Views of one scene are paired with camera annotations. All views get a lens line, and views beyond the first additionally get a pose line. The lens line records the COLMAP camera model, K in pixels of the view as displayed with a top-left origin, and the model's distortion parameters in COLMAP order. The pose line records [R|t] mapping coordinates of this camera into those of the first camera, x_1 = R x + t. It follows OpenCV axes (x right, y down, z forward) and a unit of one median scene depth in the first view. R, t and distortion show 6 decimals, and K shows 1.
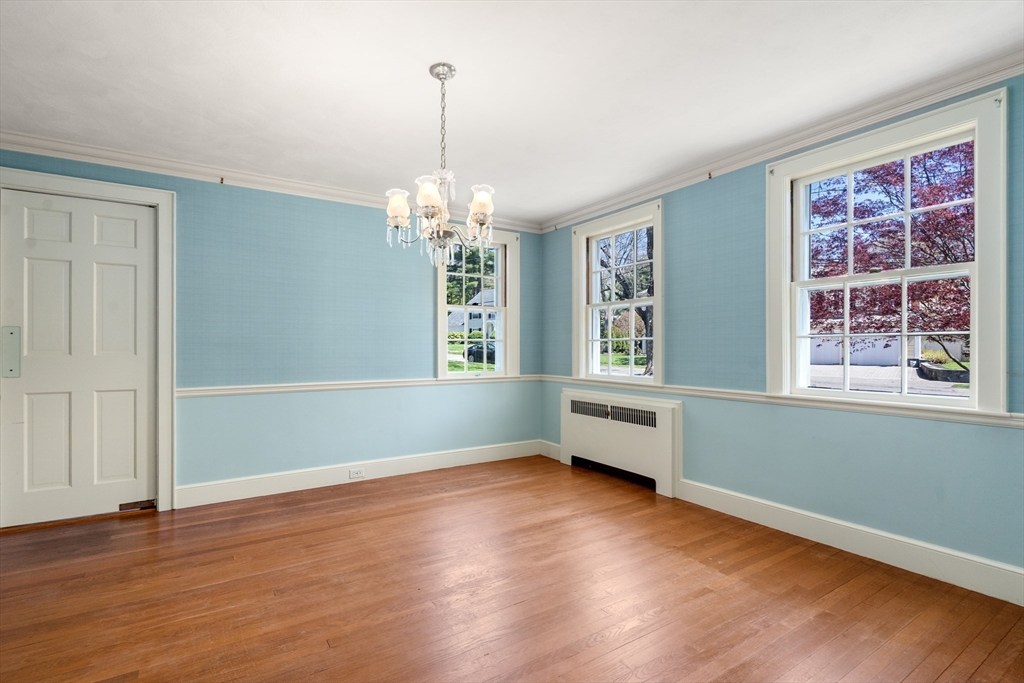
lens RADIAL K [[478.6, 0, 511.0], [0, 478.6, 347.4], [0, 0, 1]] dist [-0.005643, 0.000289]
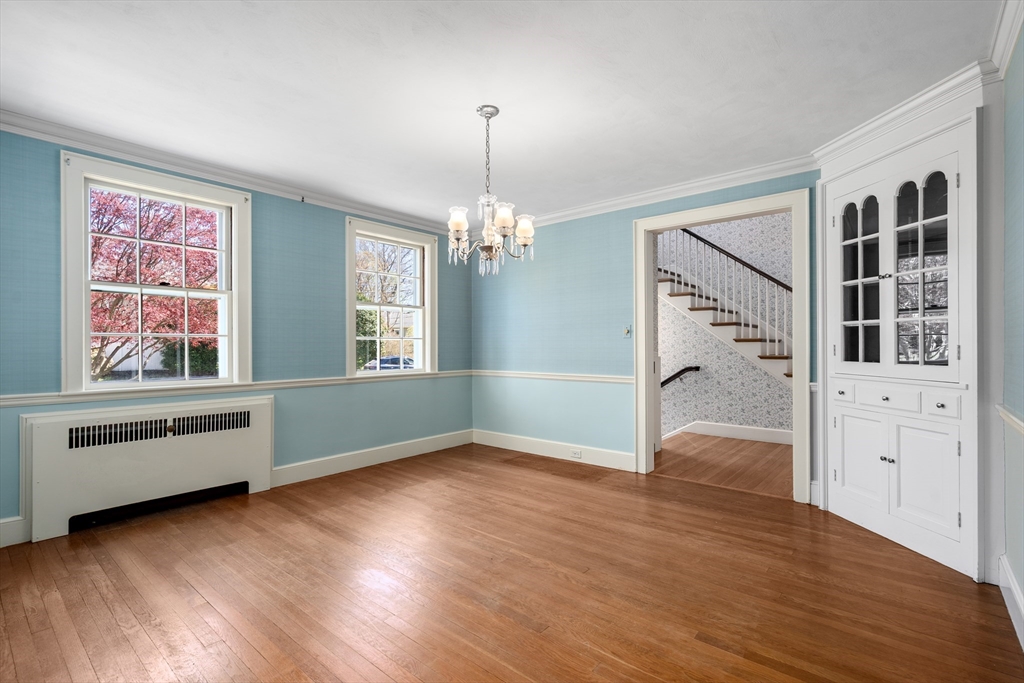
lens RADIAL K [[478.6, 0, 493.8], [0, 478.6, 343.6], [0, 0, 1]] dist [-0.005643, 0.000289]
pose [[-0.266055, 0.001047, 0.963957, -0.847994], [0.001840, 0.999998, -0.000578, -0.001128], [-0.963956, 0.001620, -0.266057, 0.856164]]
